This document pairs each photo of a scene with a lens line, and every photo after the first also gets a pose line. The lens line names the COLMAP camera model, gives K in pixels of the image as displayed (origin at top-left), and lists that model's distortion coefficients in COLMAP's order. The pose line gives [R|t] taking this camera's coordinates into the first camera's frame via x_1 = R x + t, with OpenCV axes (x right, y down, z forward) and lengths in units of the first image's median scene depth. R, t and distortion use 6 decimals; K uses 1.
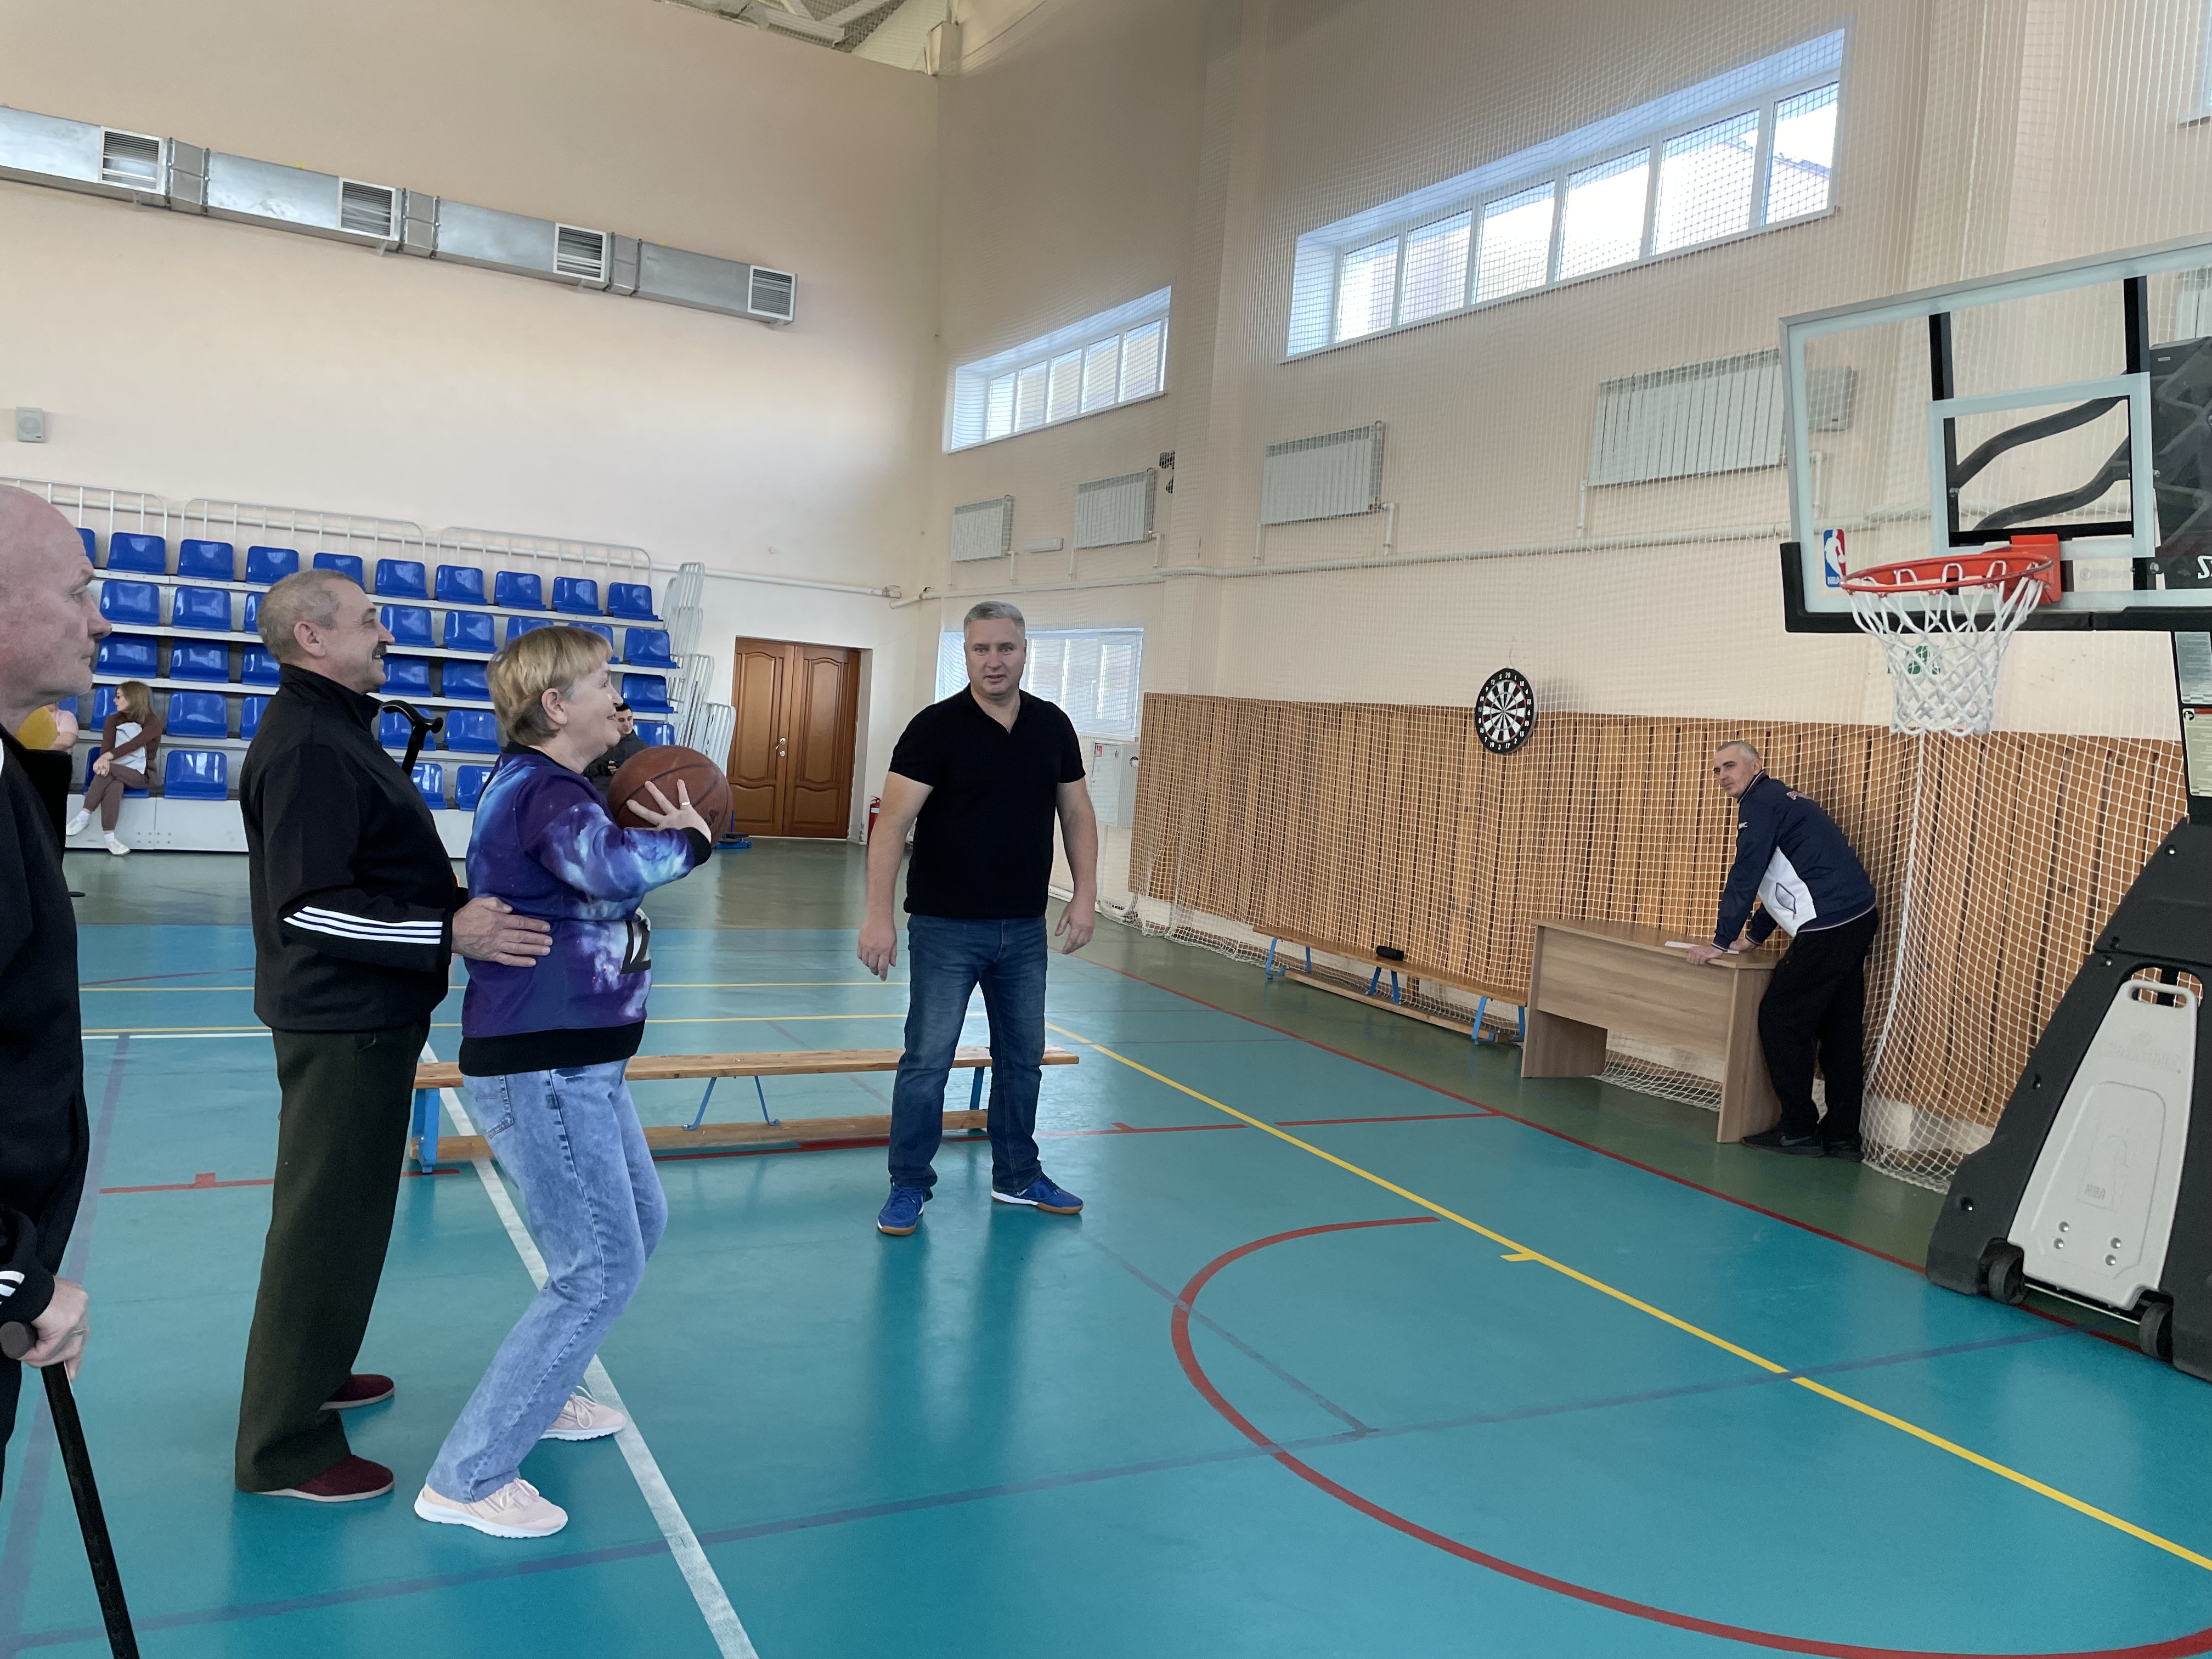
lens RADIAL K [[1675.2, 0, 1106.0], [0, 1675.2, 802.6], [0, 0, 1]] dist [0.106597, -0.136975]
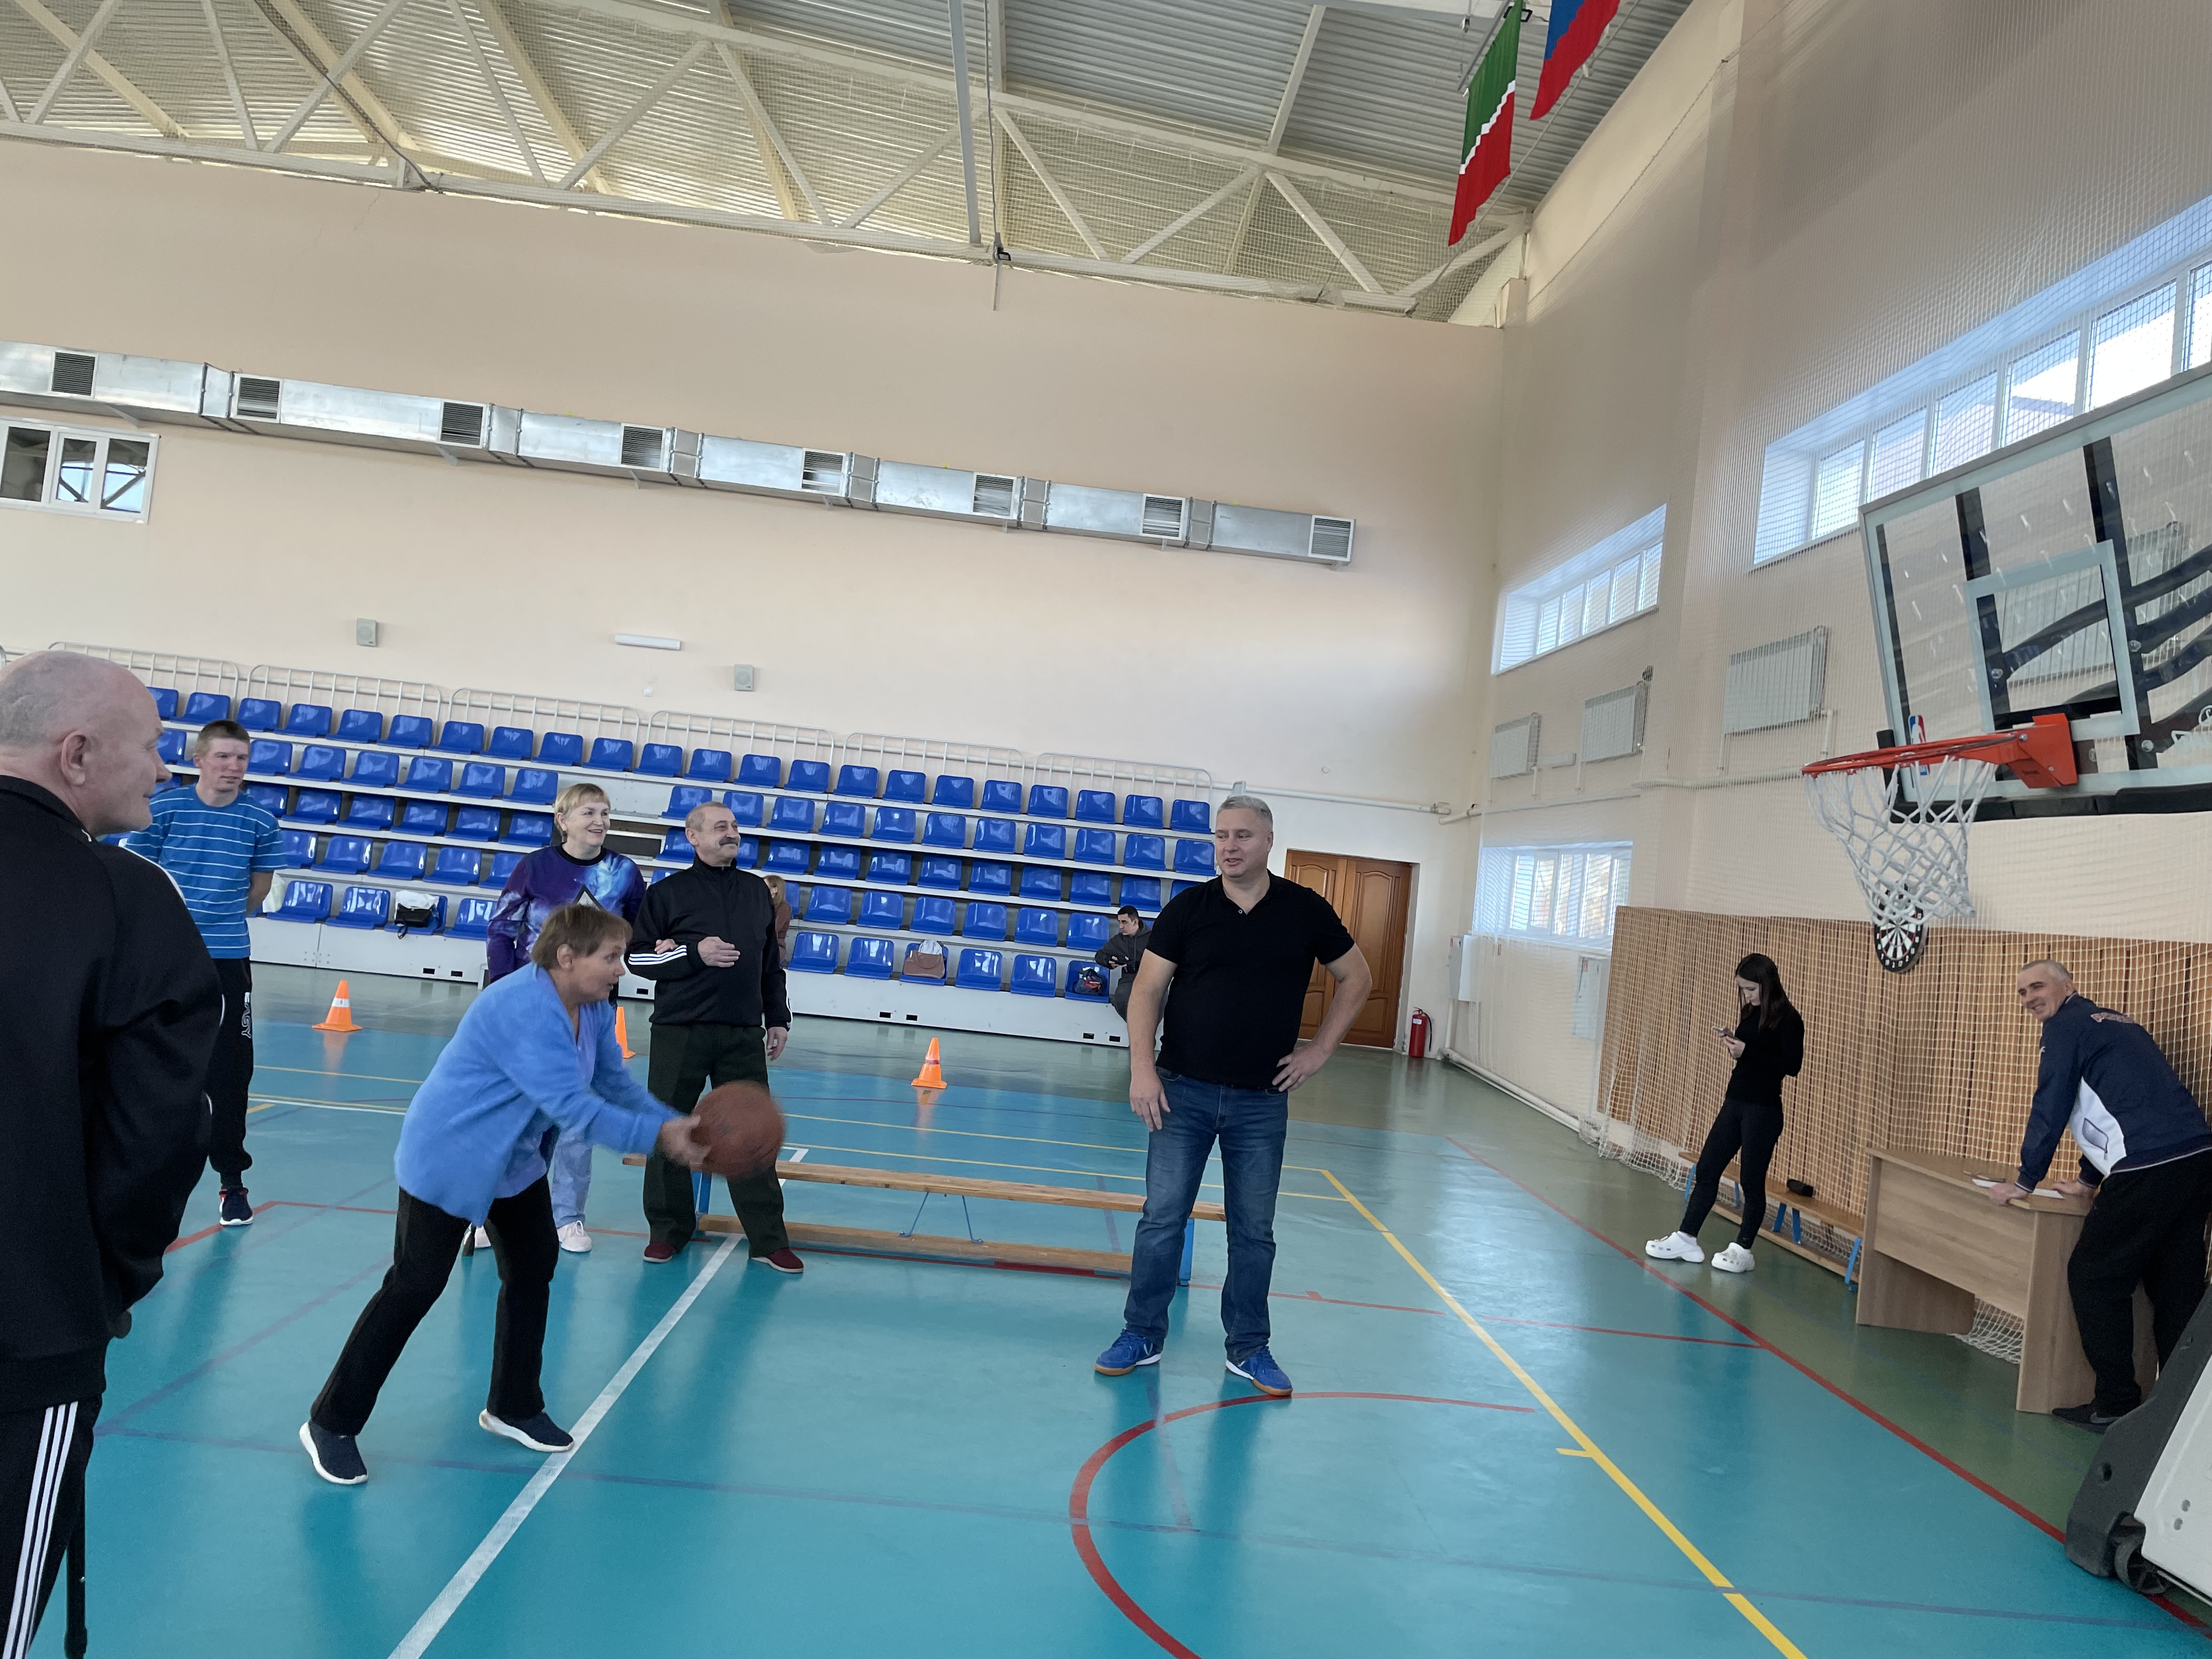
lens RADIAL K [[1675.2, 0, 1106.0], [0, 1675.2, 802.6], [0, 0, 1]] dist [0.106597, -0.136975]
pose [[0.909235, 0.002160, -0.416277, 0.175669], [-0.058412, 0.990755, -0.122443, 0.013947], [0.412164, 0.135645, 0.900956, -0.021048]]
